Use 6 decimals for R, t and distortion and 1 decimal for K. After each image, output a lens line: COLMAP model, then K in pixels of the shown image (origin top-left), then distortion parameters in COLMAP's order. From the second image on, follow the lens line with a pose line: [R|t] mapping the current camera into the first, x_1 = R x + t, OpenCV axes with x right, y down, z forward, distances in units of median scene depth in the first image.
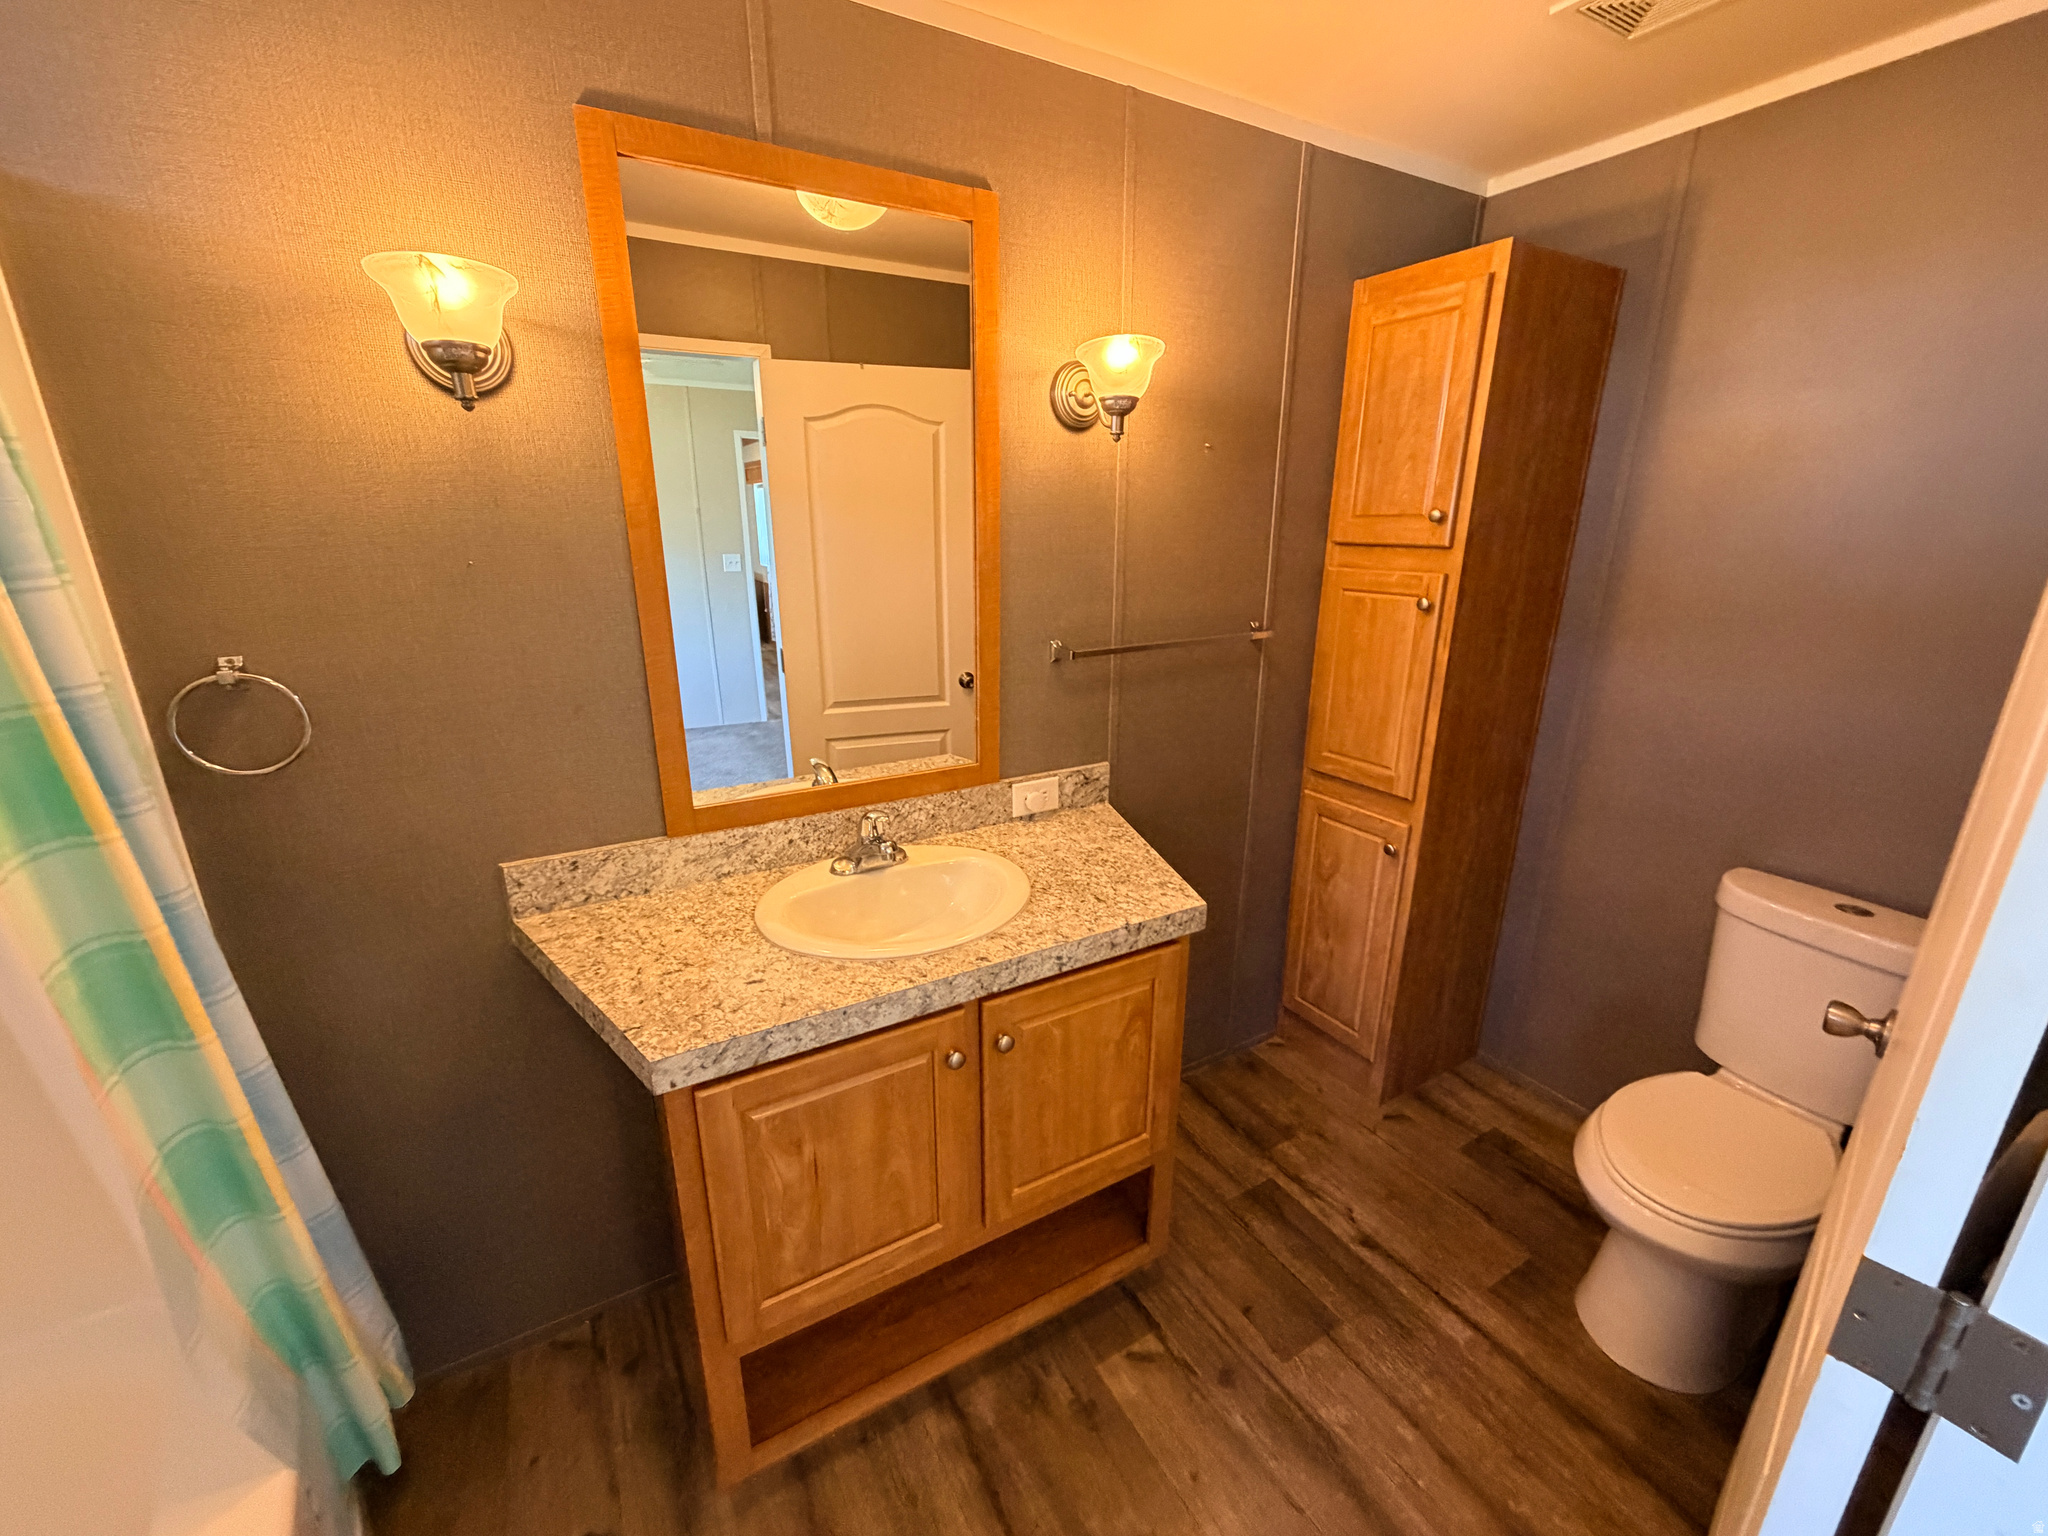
lens RADIAL K [[816.7, 0, 1020.3], [0, 816.7, 767.2], [0, 0, 1]] dist [0.001531, 0.000036]
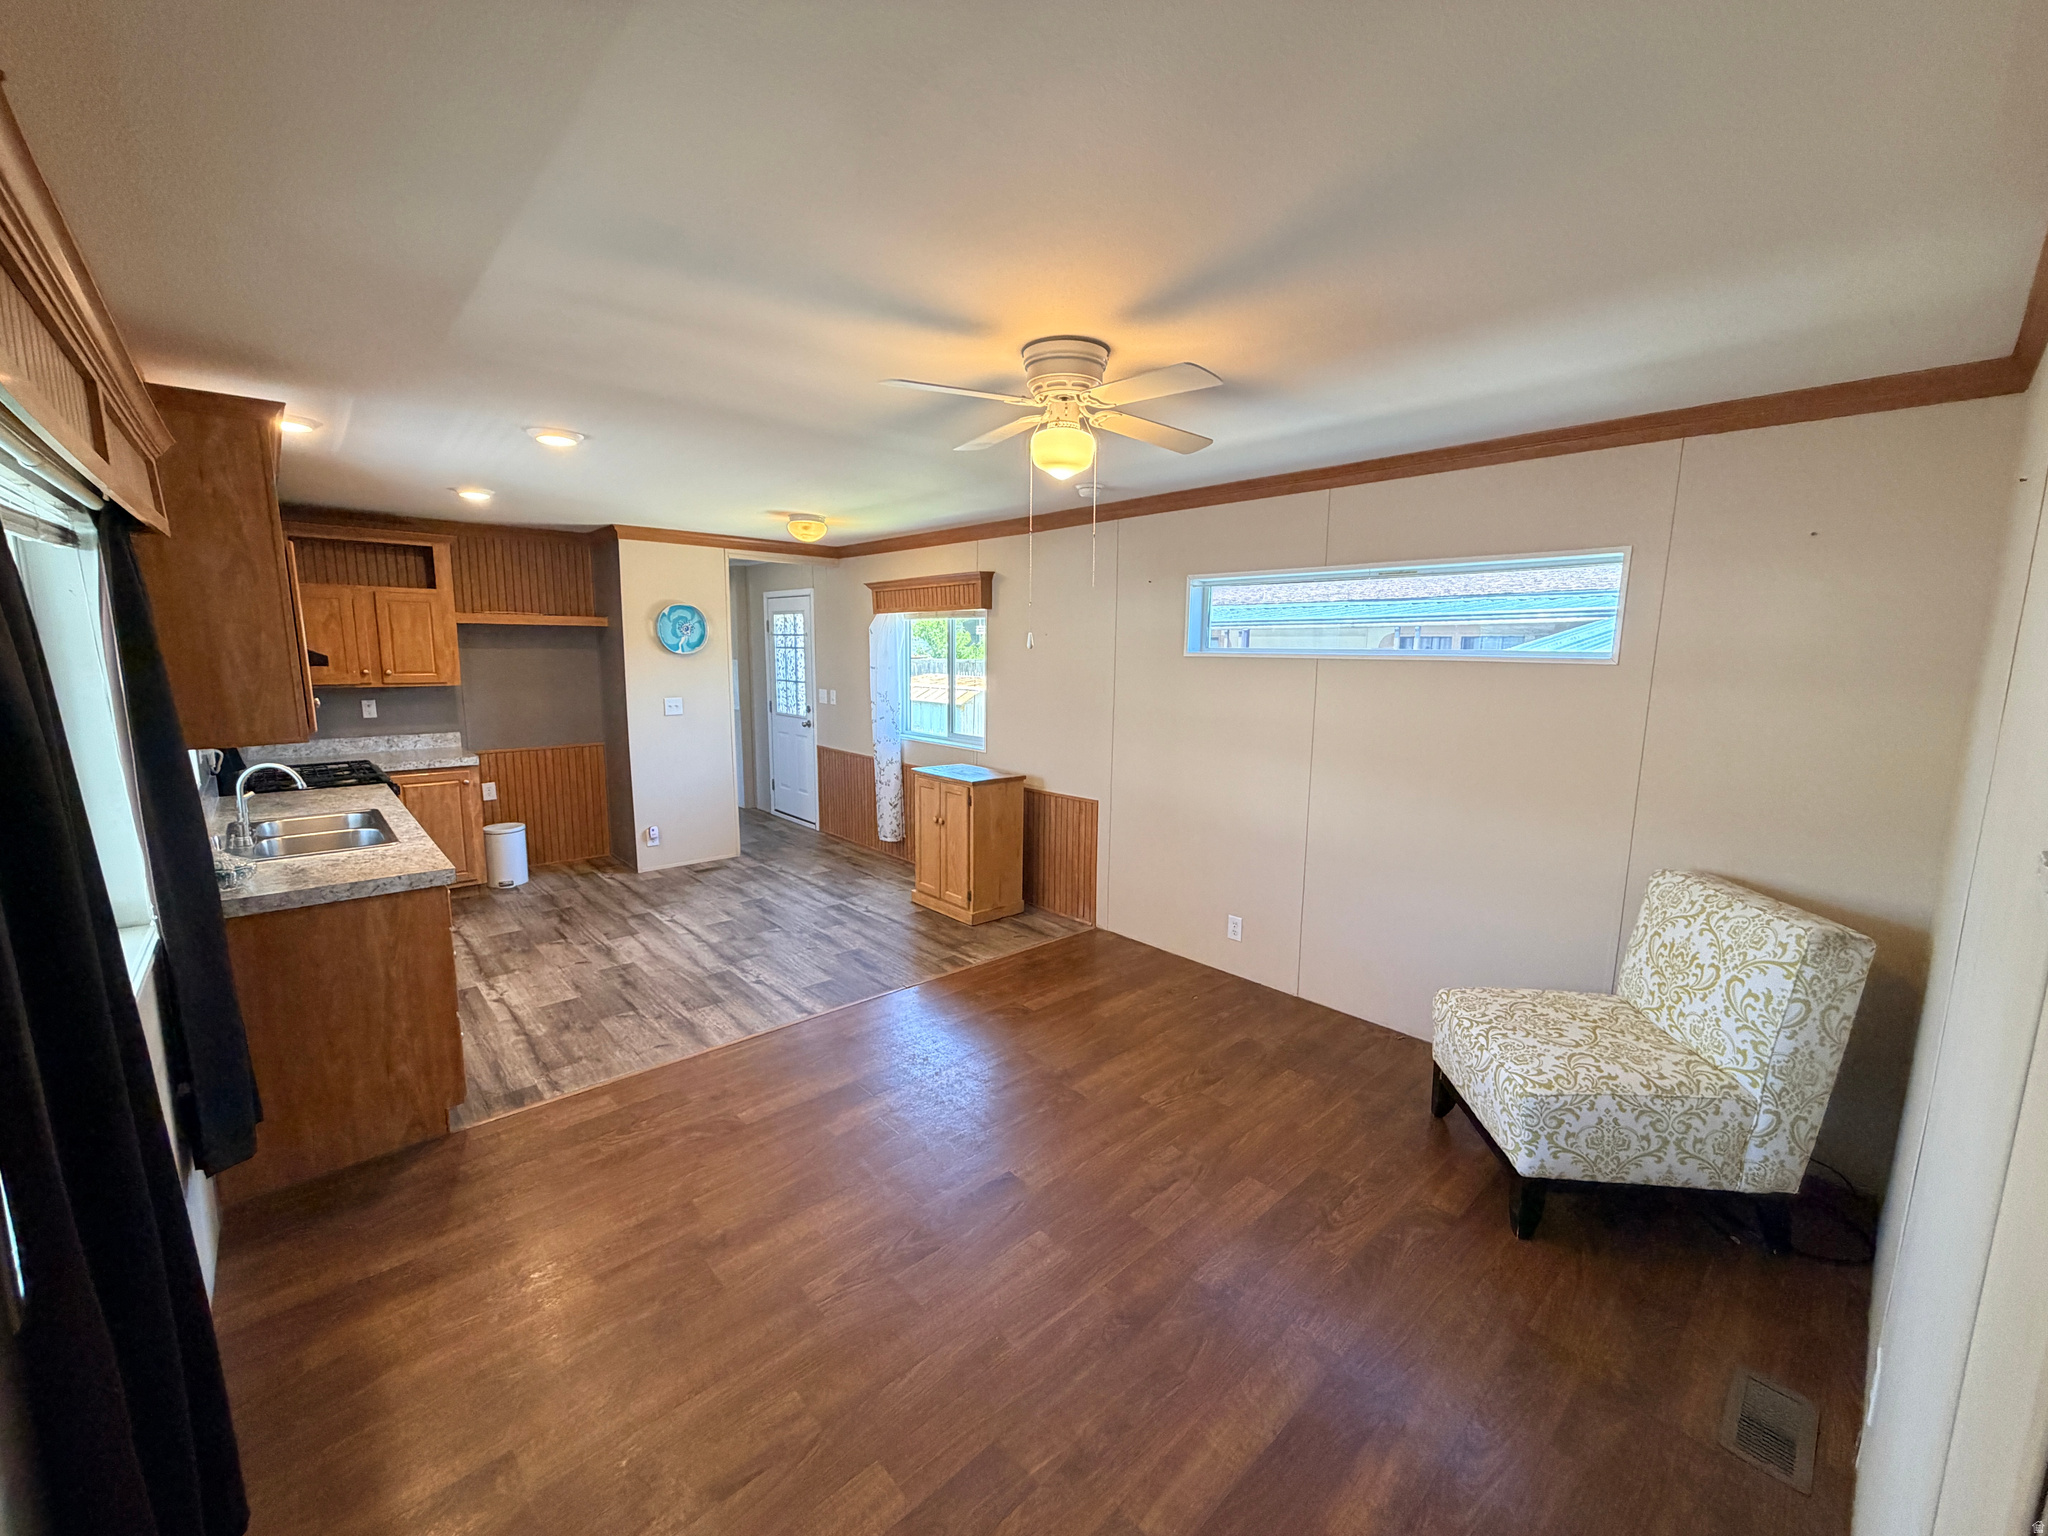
lens RADIAL K [[816.7, 0, 1020.3], [0, 816.7, 767.2], [0, 0, 1]] dist [0.001531, 0.000036]
pose [[0.976139, -0.020456, 0.216181, 0.964982], [0.051202, 0.989164, -0.137597, 0.519377], [-0.211024, 0.145383, 0.966609, -1.832545]]
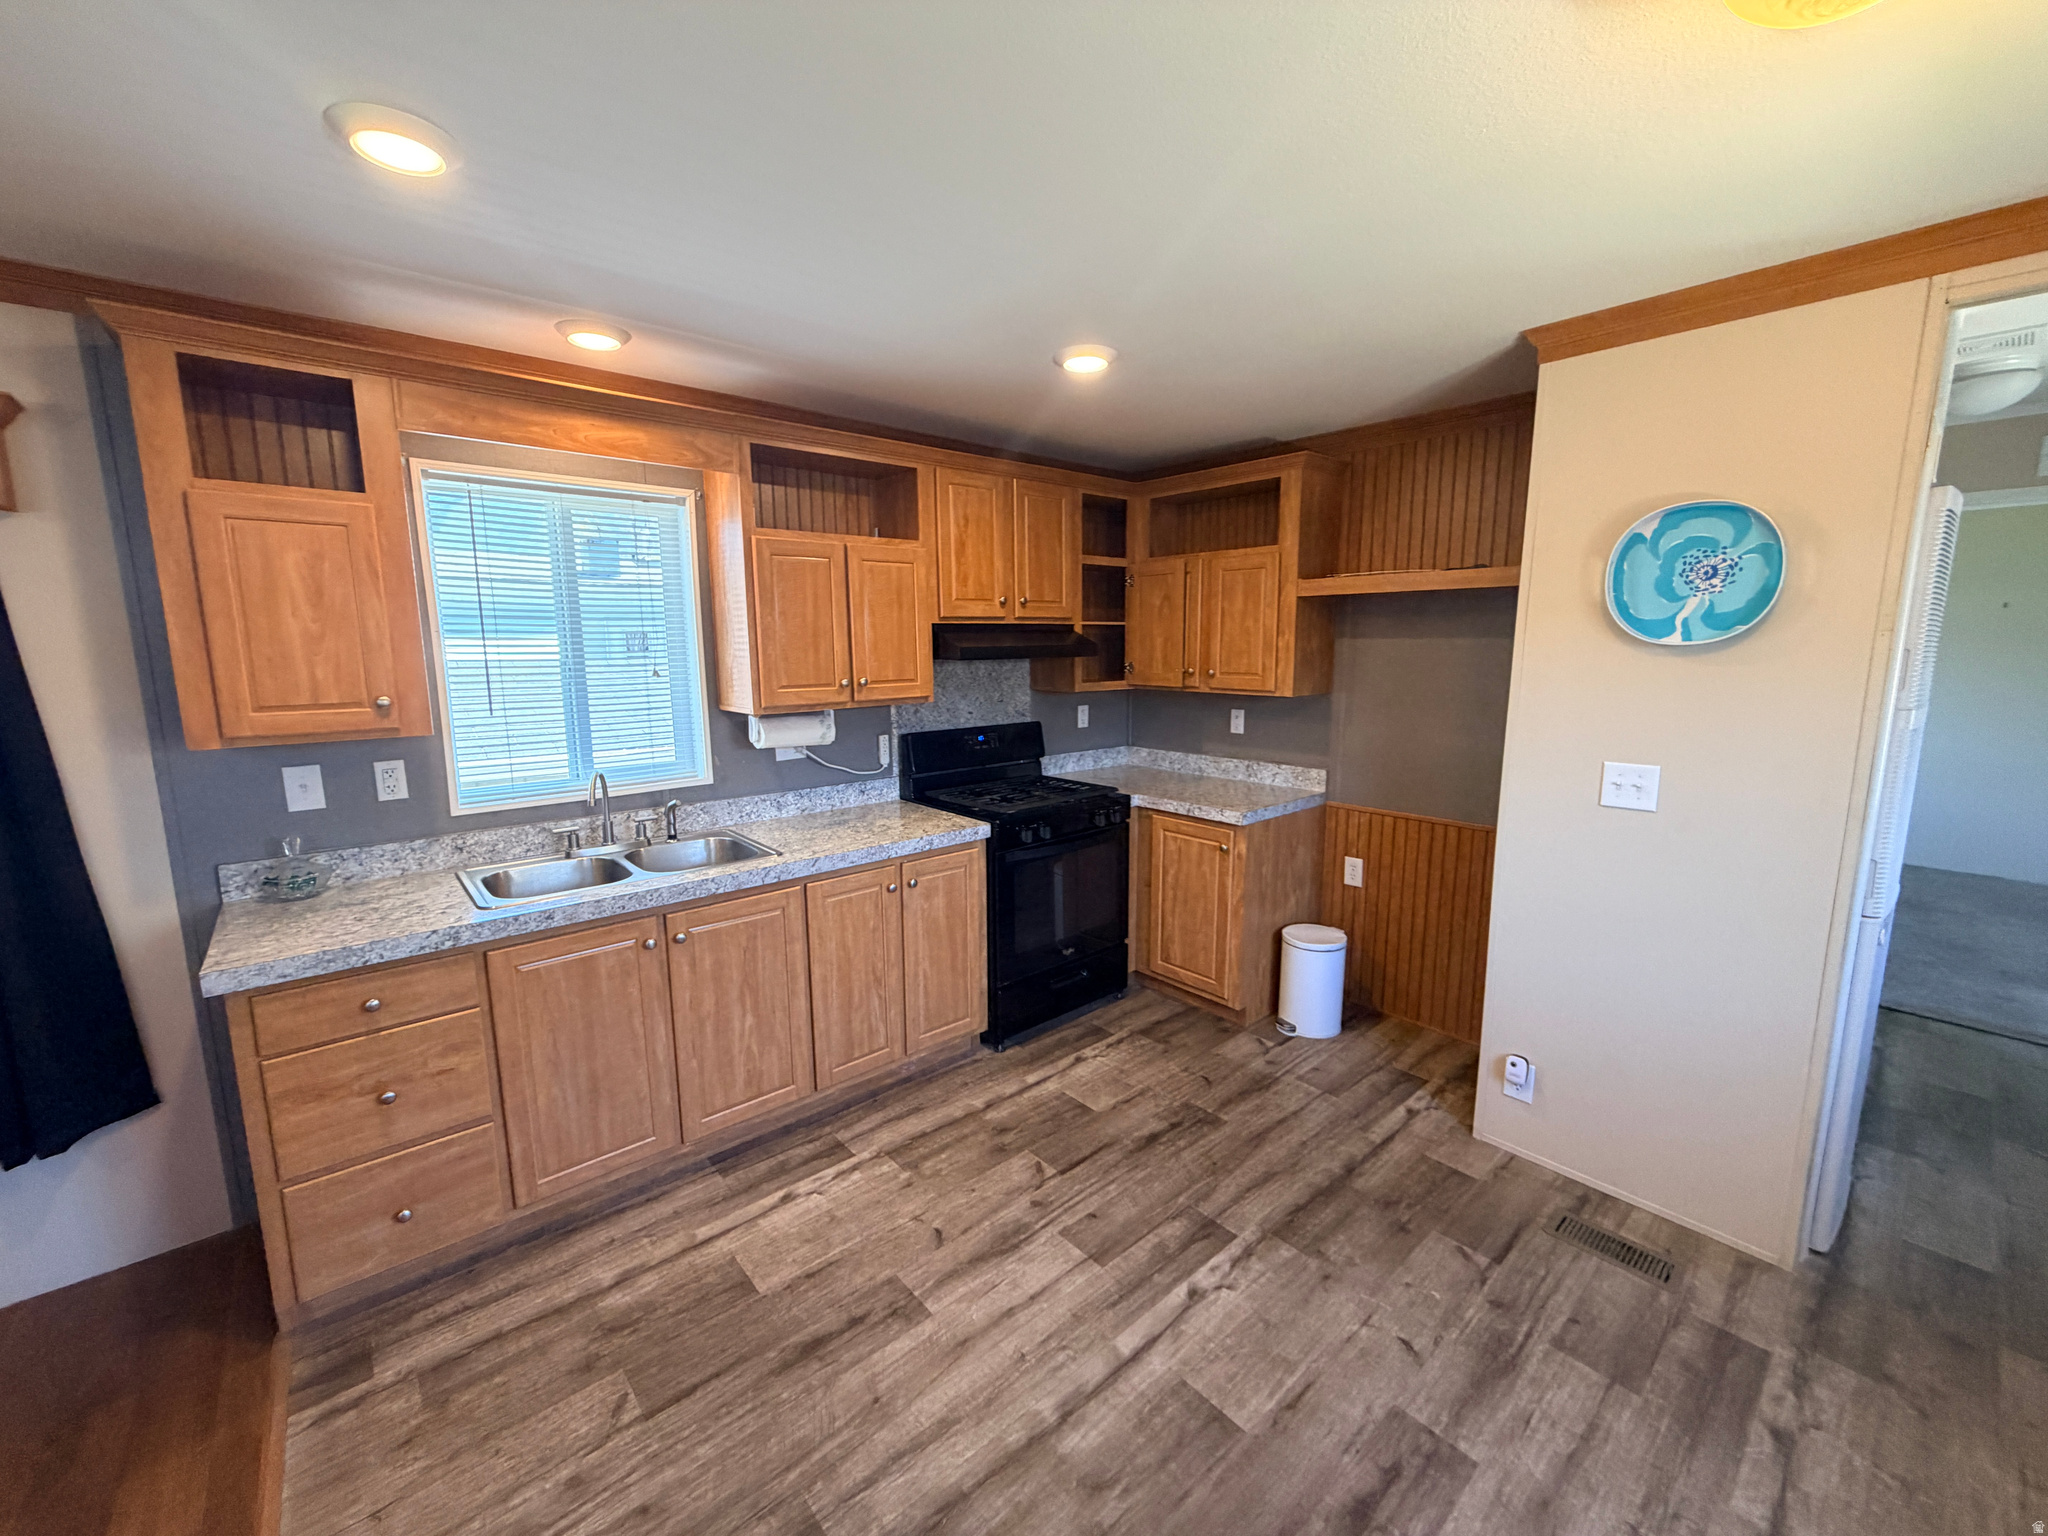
lens RADIAL K [[816.7, 0, 1020.3], [0, 816.7, 767.2], [0, 0, 1]] dist [0.001531, 0.000036]
pose [[0.192282, 0.149669, -0.969859, 1.323189], [-0.278282, 0.956048, 0.092366, -0.110151], [0.941056, 0.252134, 0.225481, 0.378774]]
